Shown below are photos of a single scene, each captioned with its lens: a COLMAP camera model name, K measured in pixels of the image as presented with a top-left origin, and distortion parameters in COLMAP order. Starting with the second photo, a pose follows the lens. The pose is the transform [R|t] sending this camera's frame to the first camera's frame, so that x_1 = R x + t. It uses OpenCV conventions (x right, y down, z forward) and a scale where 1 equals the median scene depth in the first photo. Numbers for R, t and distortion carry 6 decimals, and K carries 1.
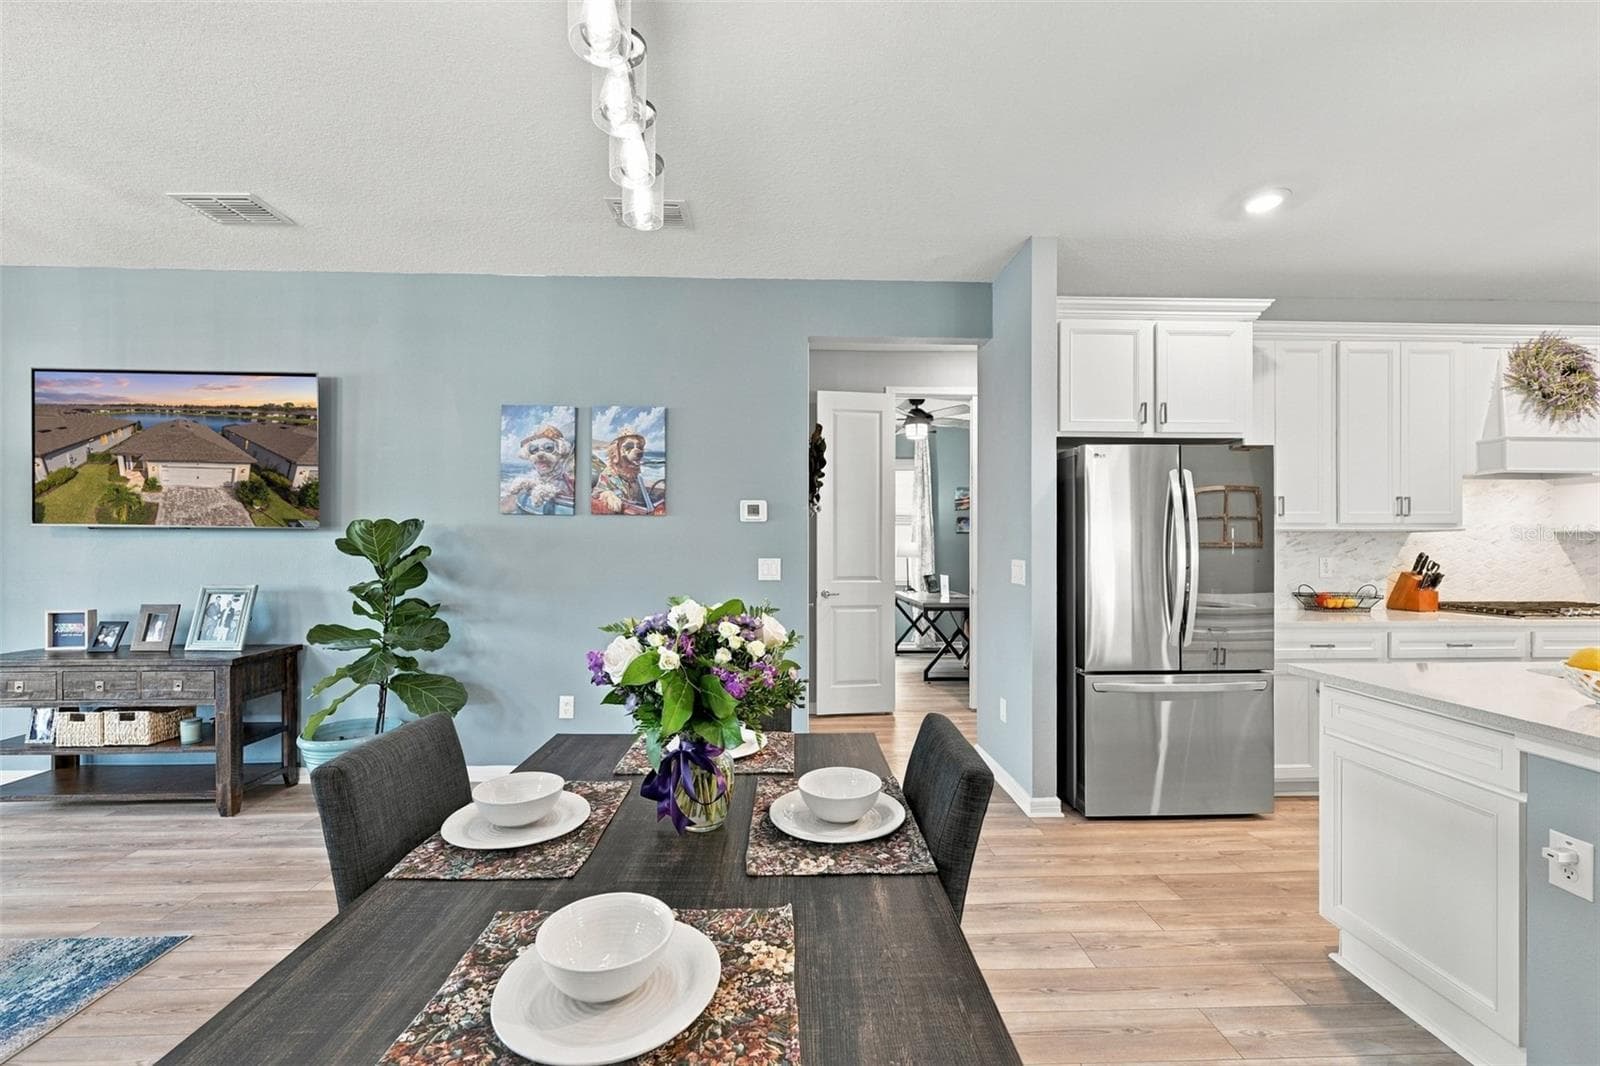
lens RADIAL K [[638.5, 0, 801.7], [0, 638.5, 540.4], [0, 0, 1]] dist [-0.001595, -0.000333]
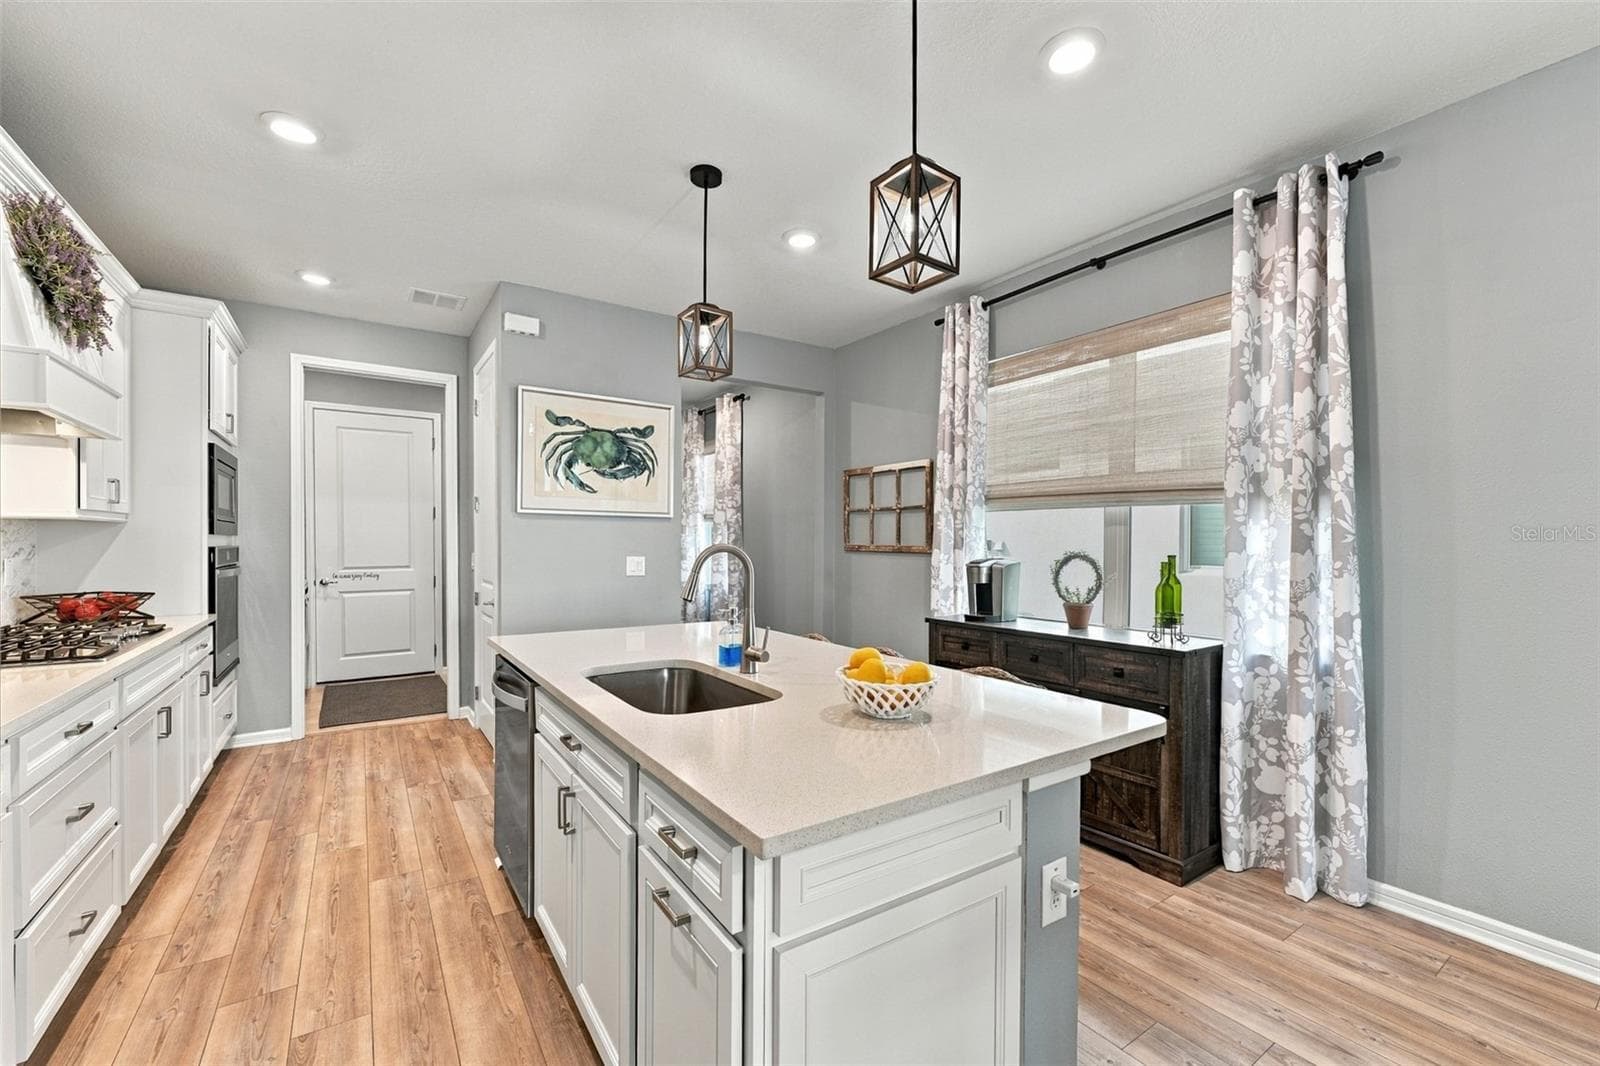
lens RADIAL K [[649.3, 0, 793.7], [0, 649.3, 548.9], [0, 0, 1]] dist [-0.000306, -0.000317]
pose [[-0.528534, -0.011319, 0.848836, 0.242183], [-0.009825, 0.999926, 0.007216, 0.006108], [-0.848855, -0.004526, -0.528606, 0.708175]]
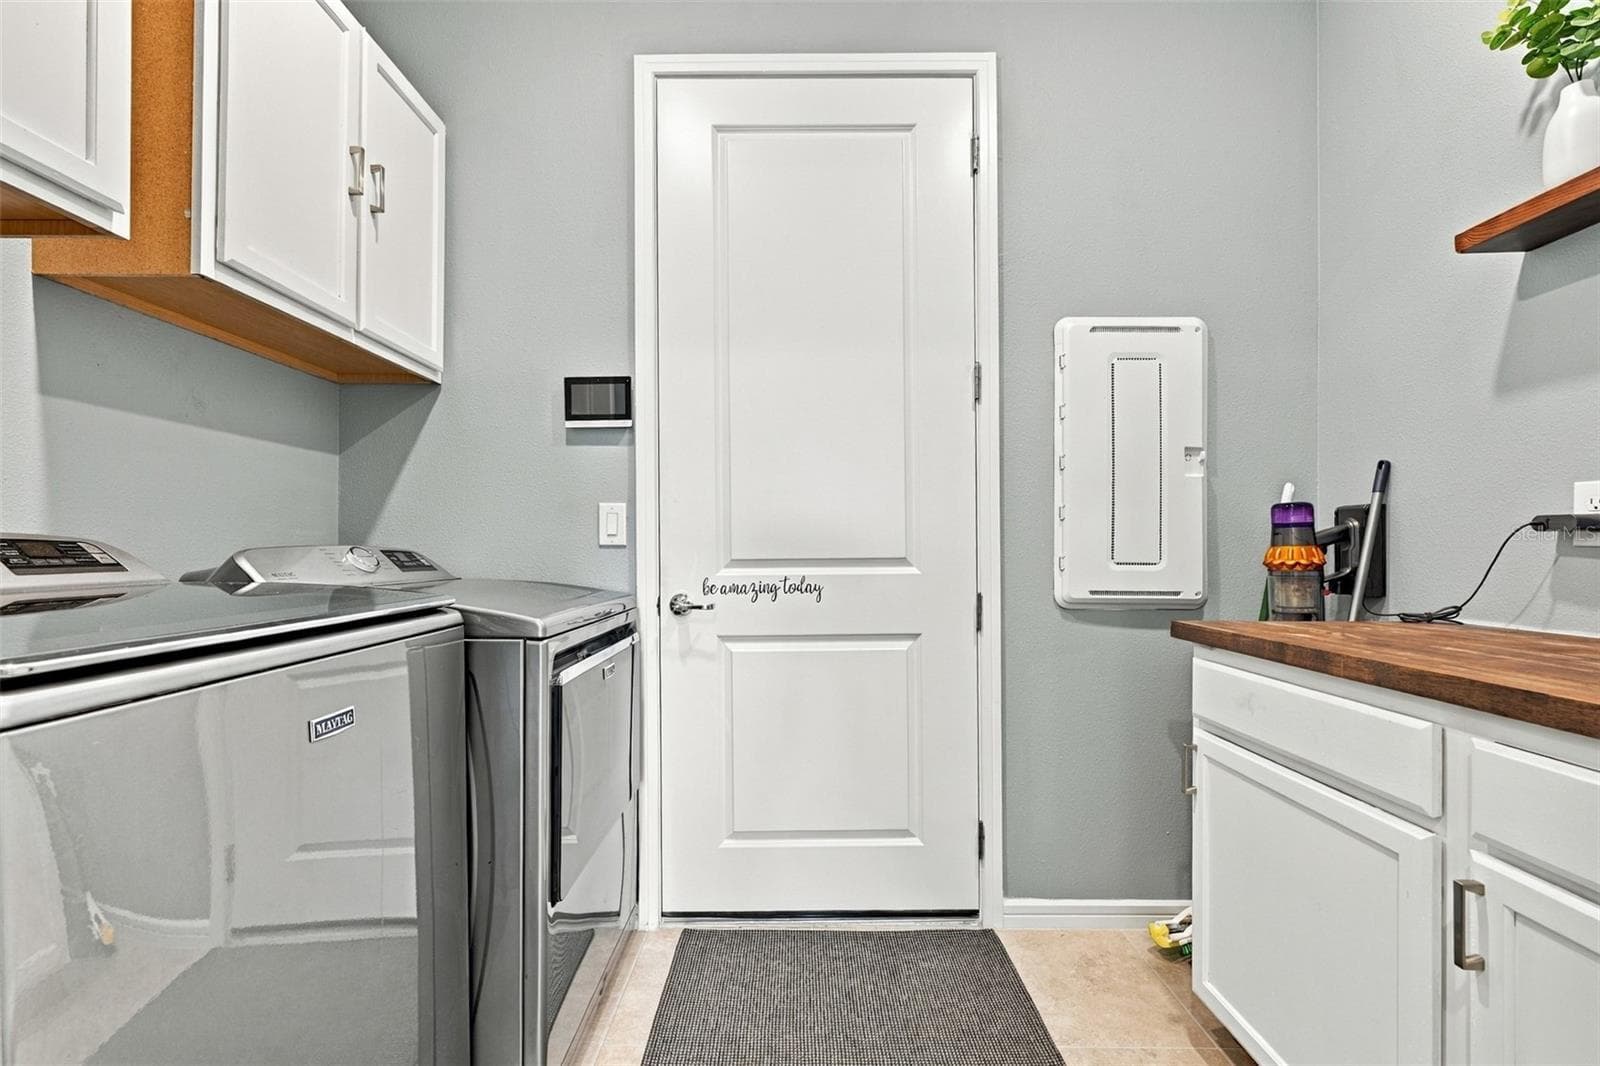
lens RADIAL K [[649.3, 0, 793.7], [0, 649.3, 548.9], [0, 0, 1]] dist [-0.000306, -0.000317]
pose [[0.035494, 0.001836, 0.999368, 1.672507], [-0.000745, 0.999998, -0.001811, 0.065929], [-0.999370, -0.000680, 0.035496, 0.735753]]
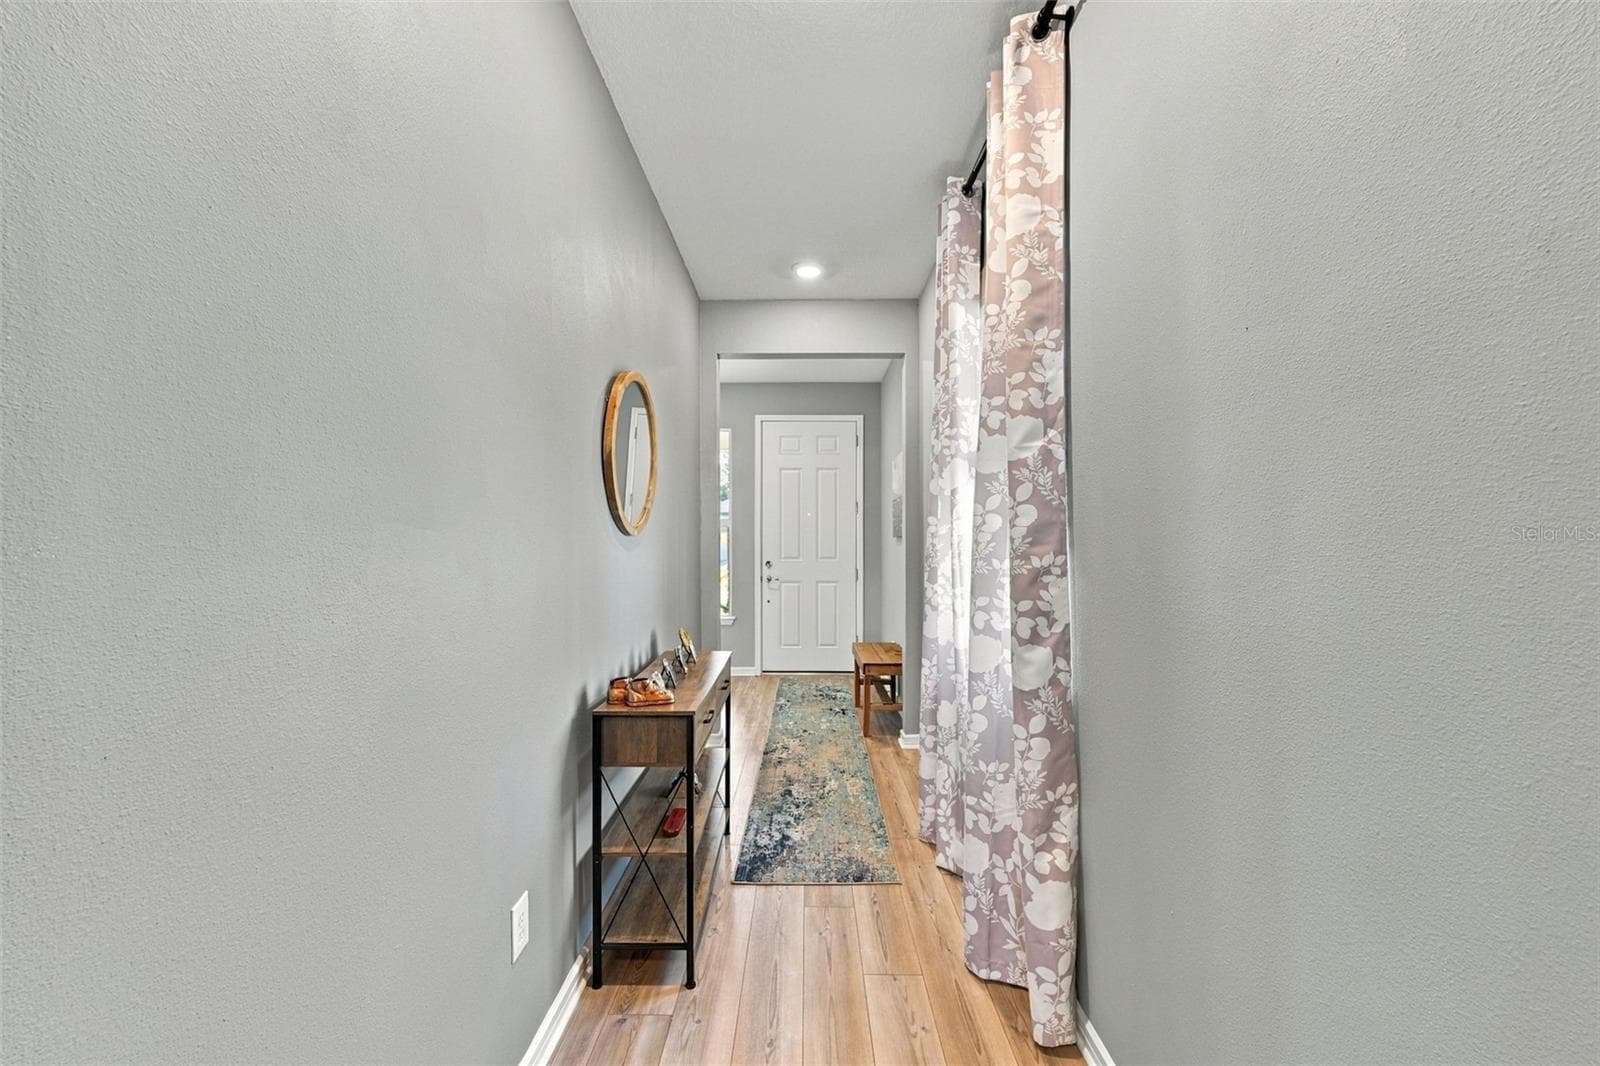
lens RADIAL K [[638.5, 0, 801.7], [0, 638.5, 540.4], [0, 0, 1]] dist [-0.001595, -0.000333]
pose [[0.041940, -0.004065, 0.999112, 1.299463], [-0.004713, 0.999980, 0.004266, 0.005327], [-0.999109, -0.004888, 0.041920, 0.090760]]
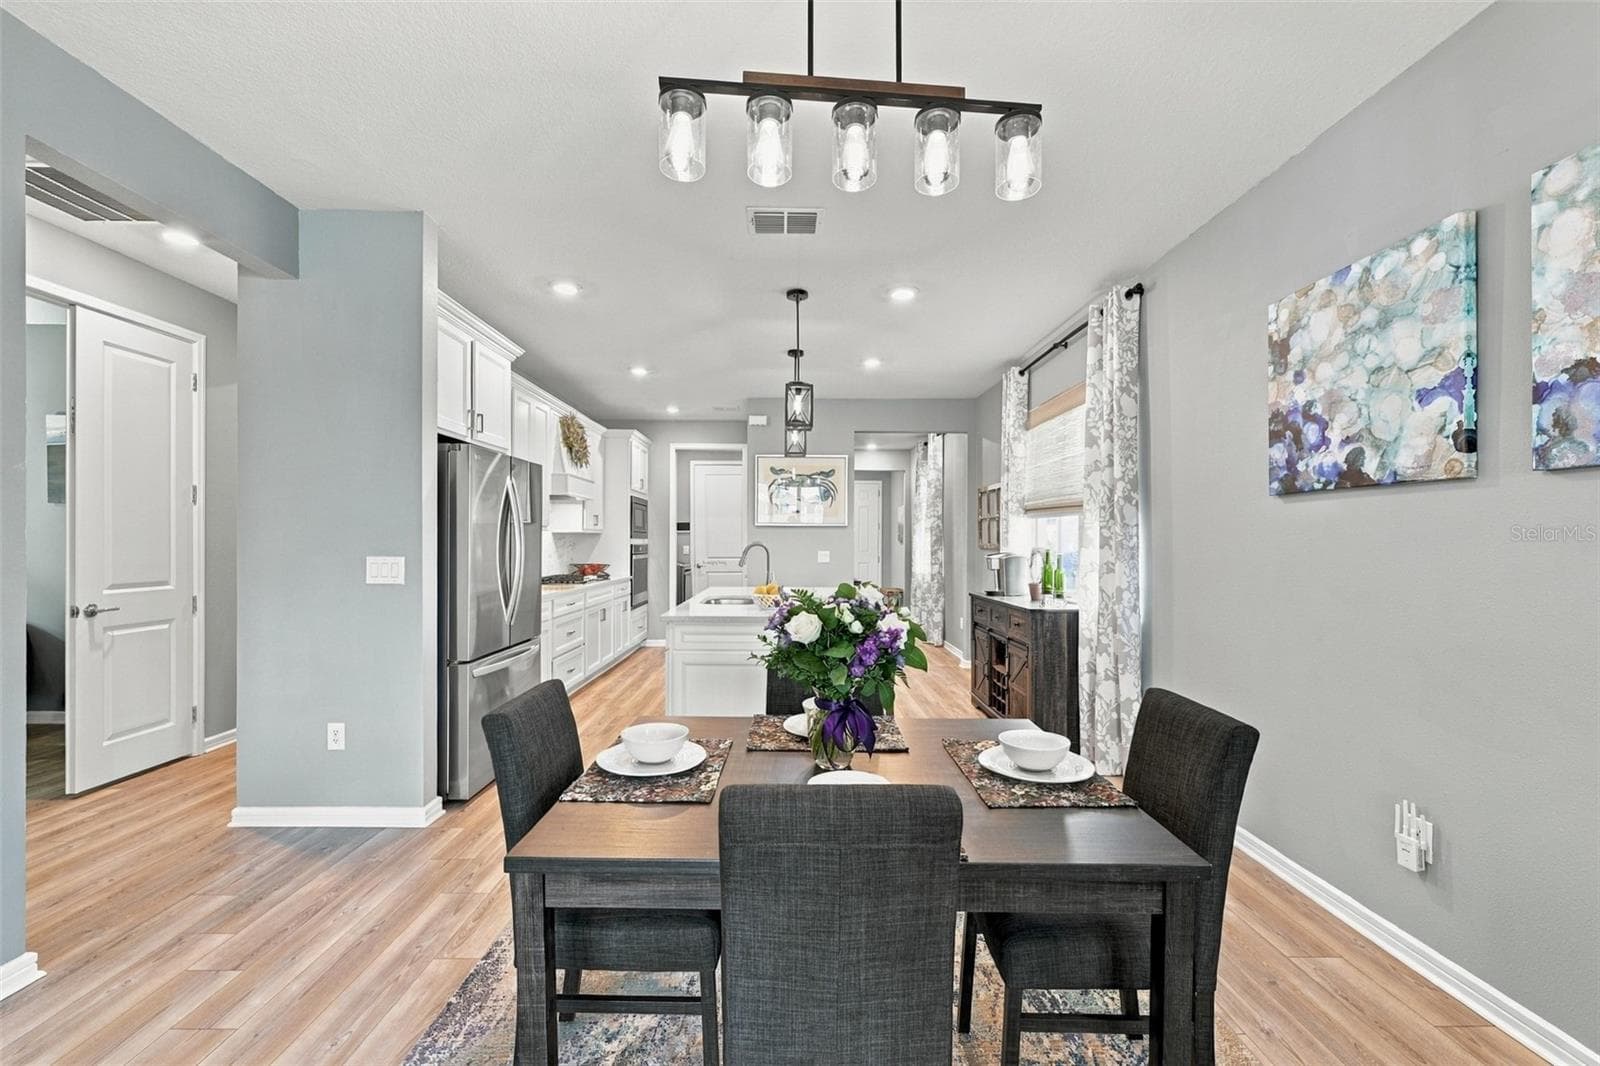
lens RADIAL K [[649.3, 0, 793.7], [0, 649.3, 548.9], [0, 0, 1]] dist [-0.000306, -0.000317]
pose [[0.031989, -0.011795, 0.999419, -0.501078], [-0.009482, 0.999882, 0.012104, 0.003080], [-0.999443, -0.009864, 0.031874, 0.362317]]
